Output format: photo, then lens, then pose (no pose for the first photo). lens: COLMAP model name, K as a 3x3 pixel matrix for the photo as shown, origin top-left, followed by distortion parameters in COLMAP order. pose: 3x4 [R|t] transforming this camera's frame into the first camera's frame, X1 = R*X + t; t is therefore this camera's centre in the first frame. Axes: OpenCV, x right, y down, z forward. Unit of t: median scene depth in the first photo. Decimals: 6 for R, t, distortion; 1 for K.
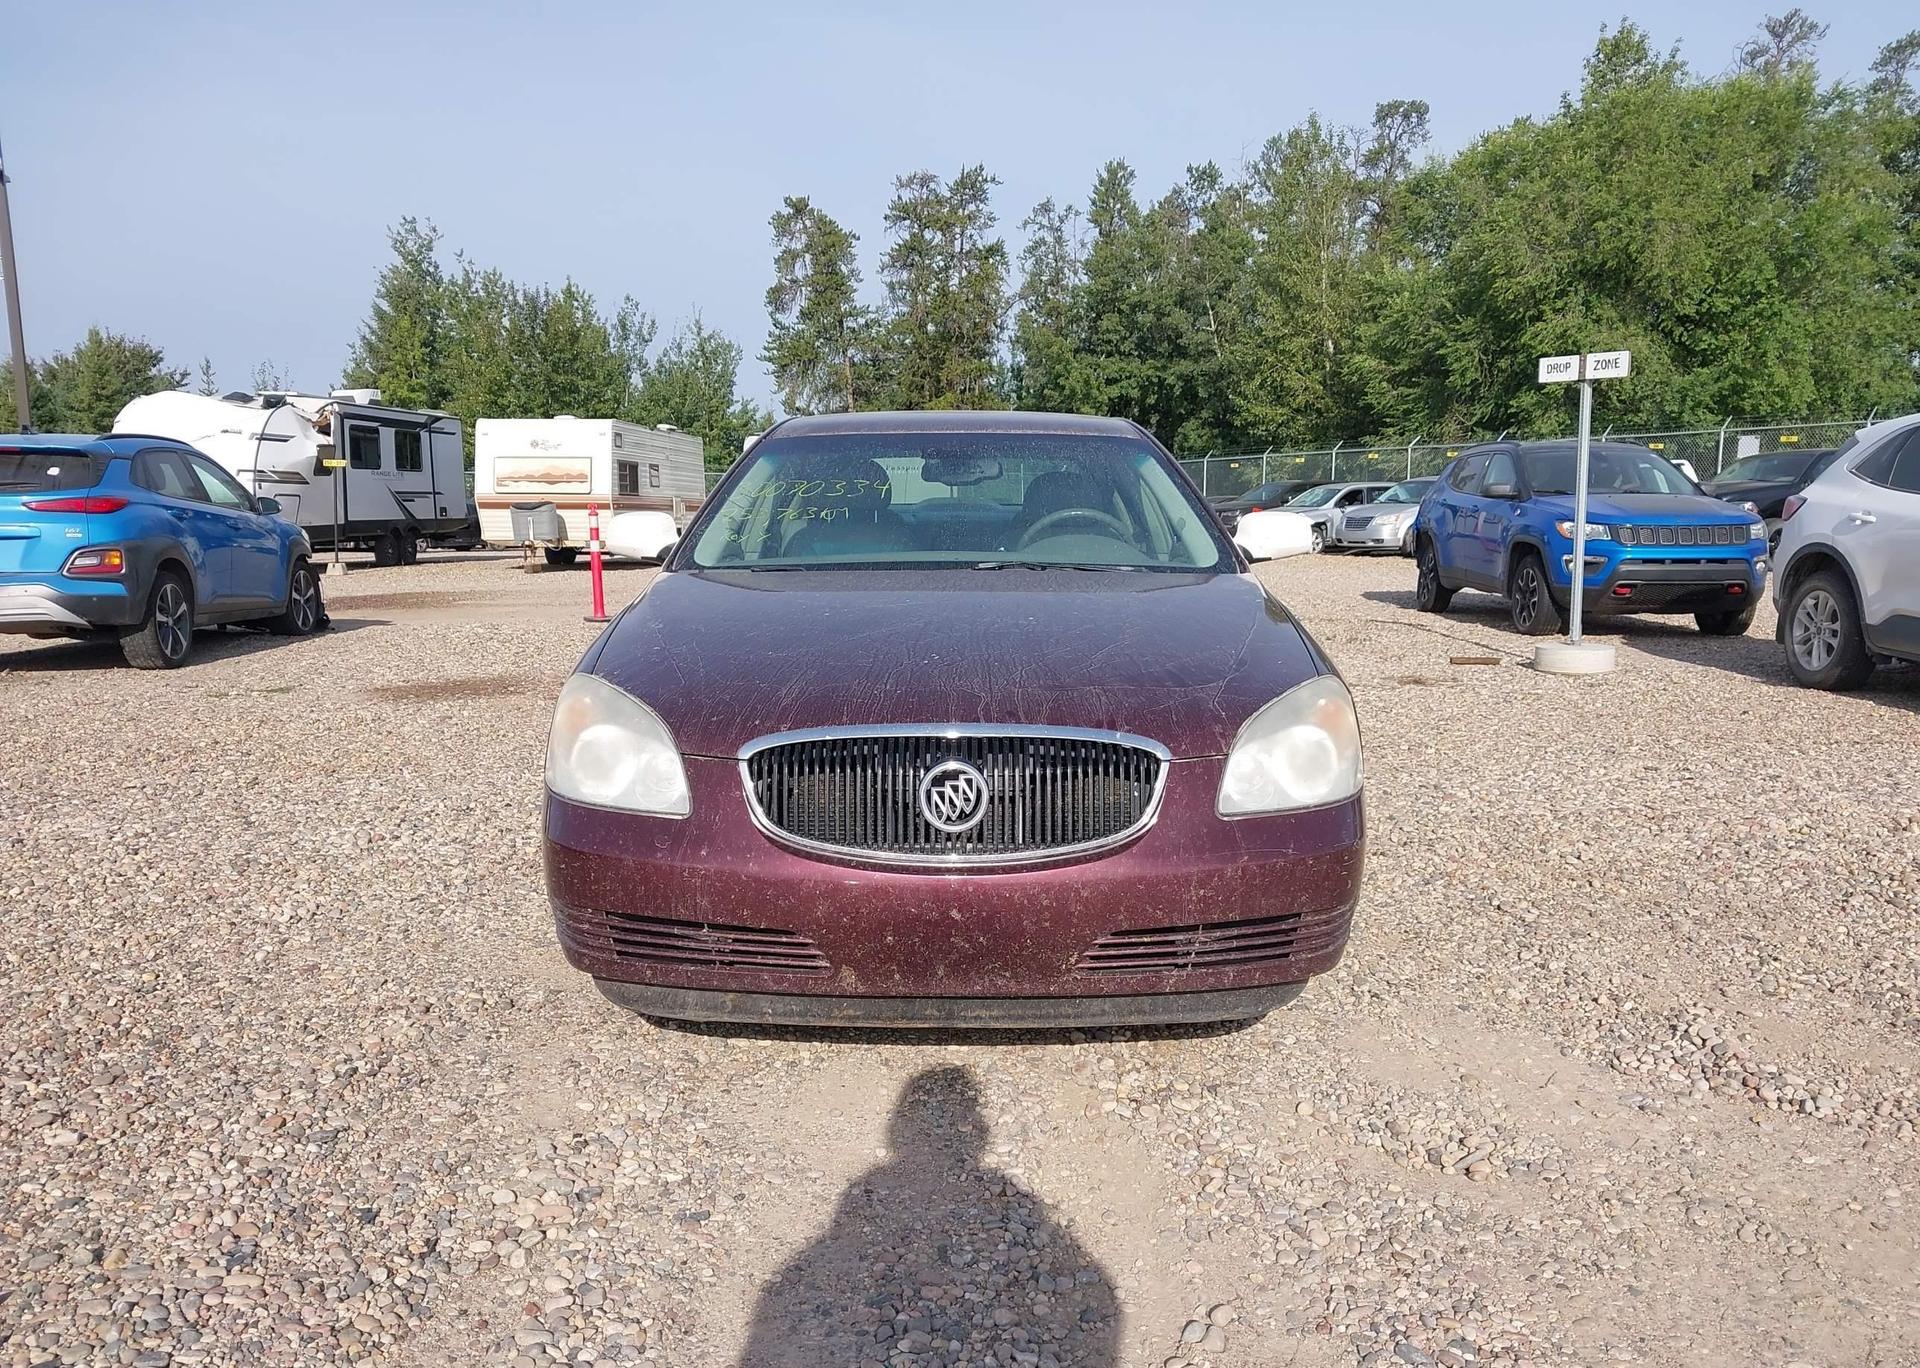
lens RADIAL K [[1549.0, 0, 959.9], [0, 1549.0, 698.0], [0, 0, 1]] dist [0.032739, -0.026197]
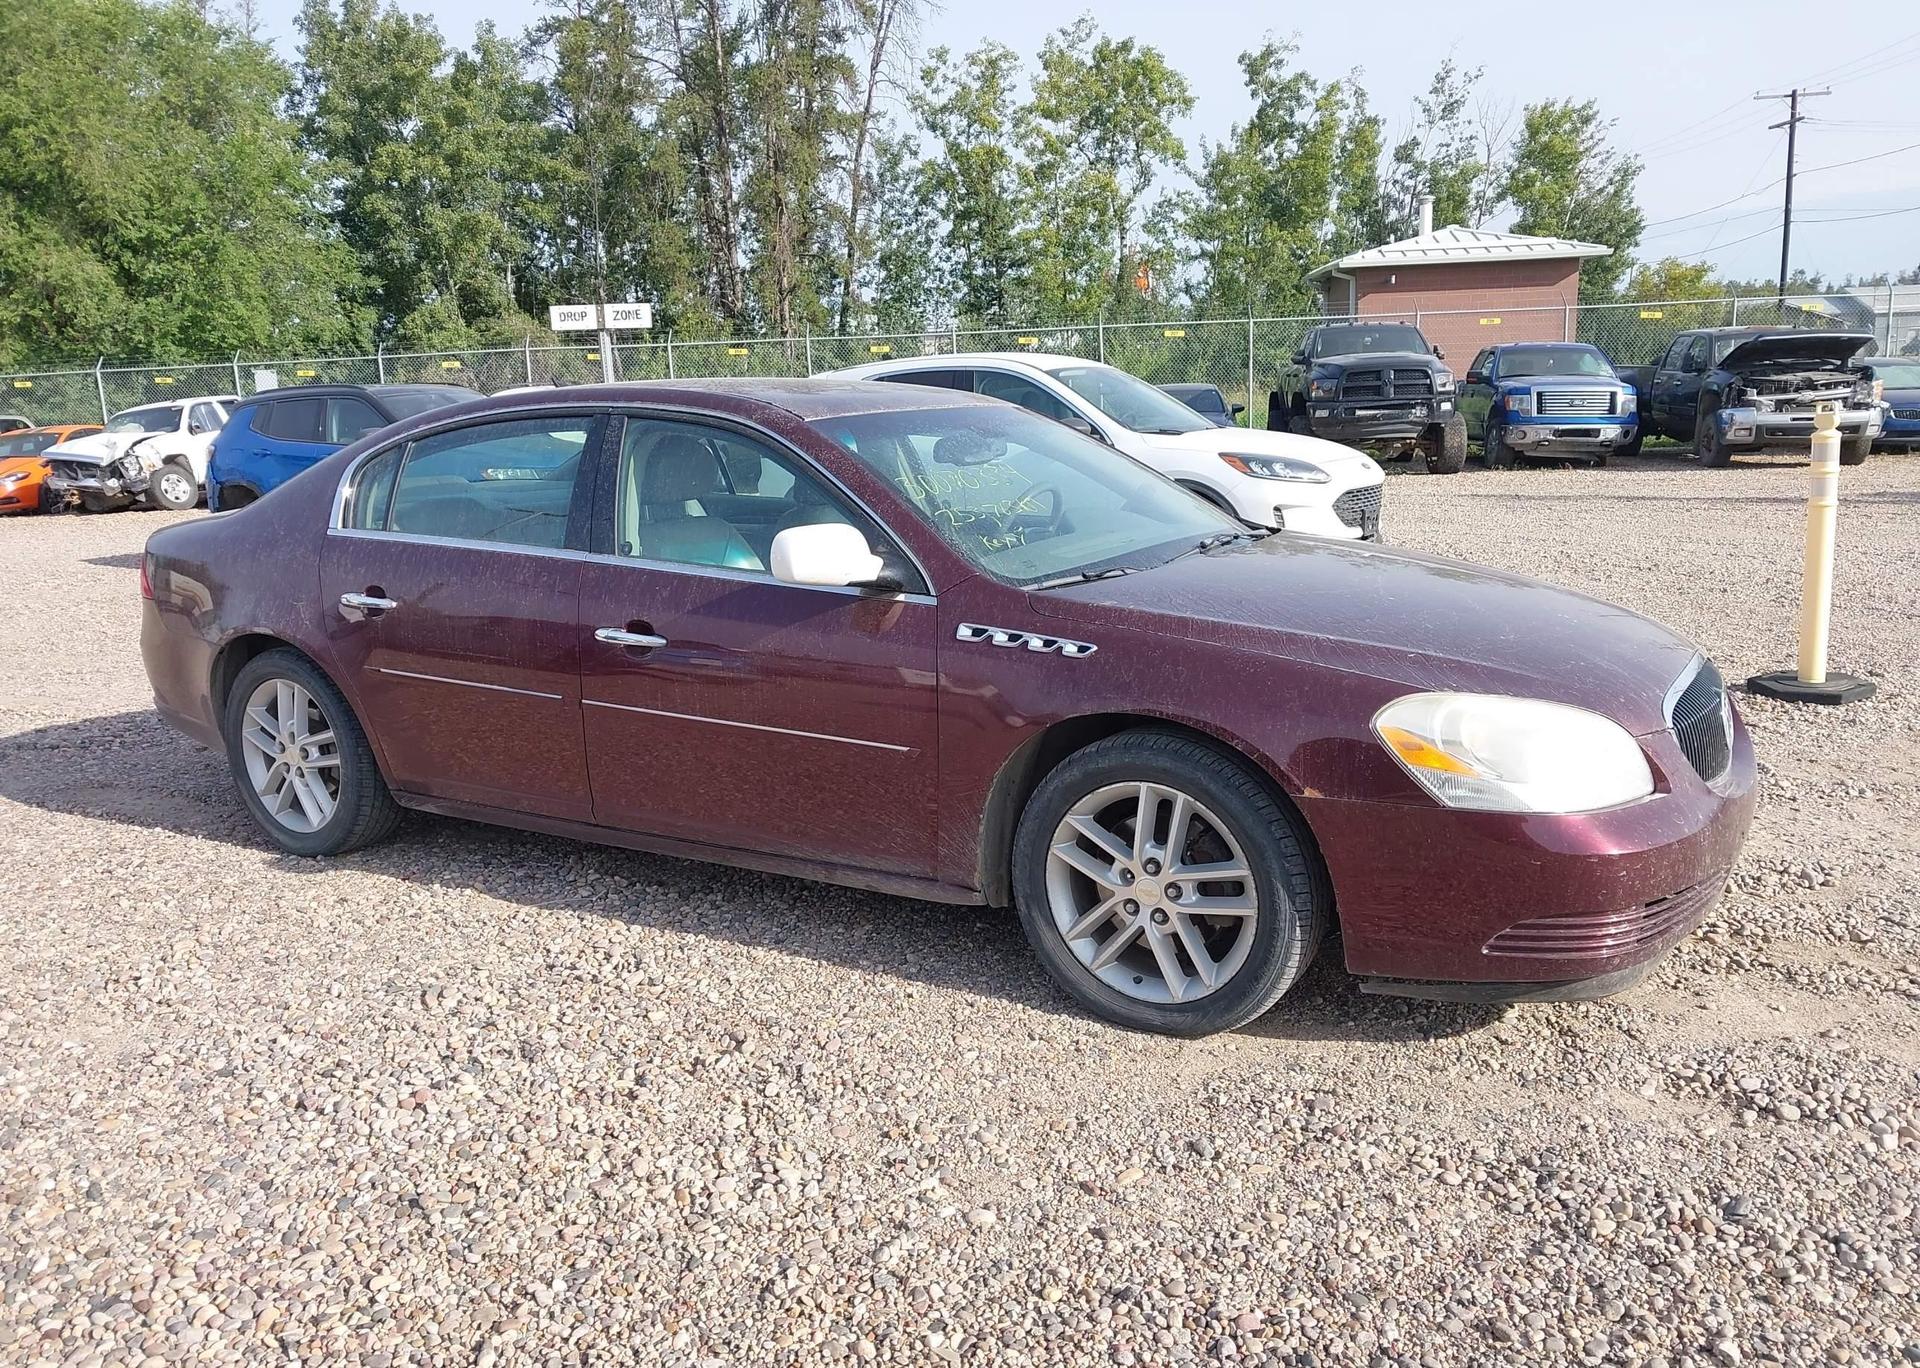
lens RADIAL K [[1549.0, 0, 960.8], [0, 1549.0, 683.4], [0, 0, 1]] dist [0.032739, -0.026197]
pose [[0.514253, -0.178661, 0.838823, -0.109125], [0.146891, 0.981957, 0.119093, -0.016250], [-0.844966, 0.061972, 0.531218, 0.069957]]
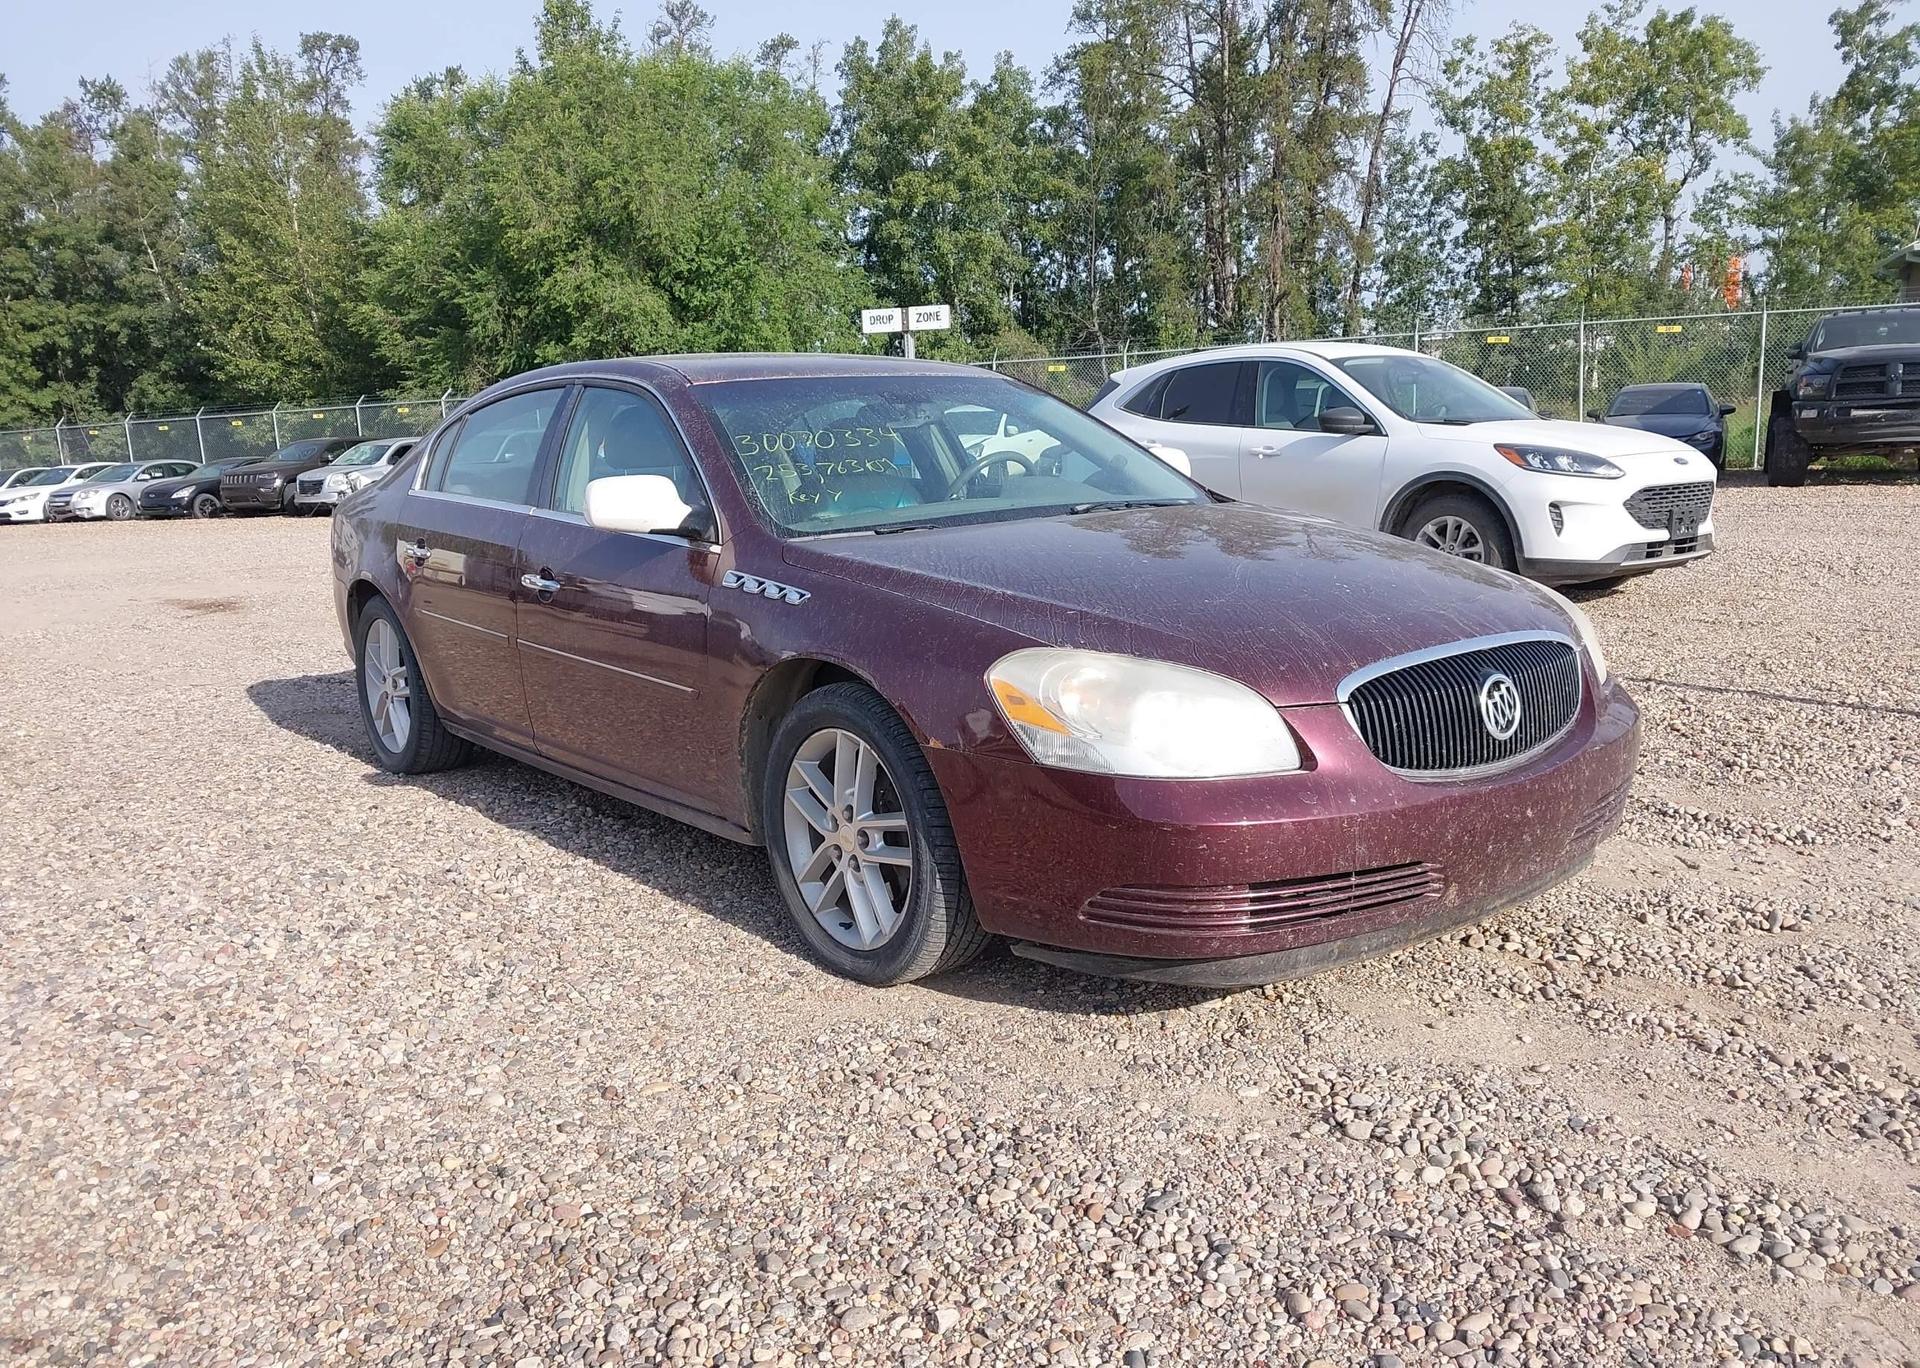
lens RADIAL K [[1549.0, 0, 962.3], [0, 1549.0, 694.3], [0, 0, 1]] dist [0.032739, -0.026197]
pose [[0.776472, -0.139182, 0.614589, -0.078207], [0.122587, 0.990033, 0.069330, -0.005325], [-0.618113, 0.021507, 0.785795, 0.030996]]
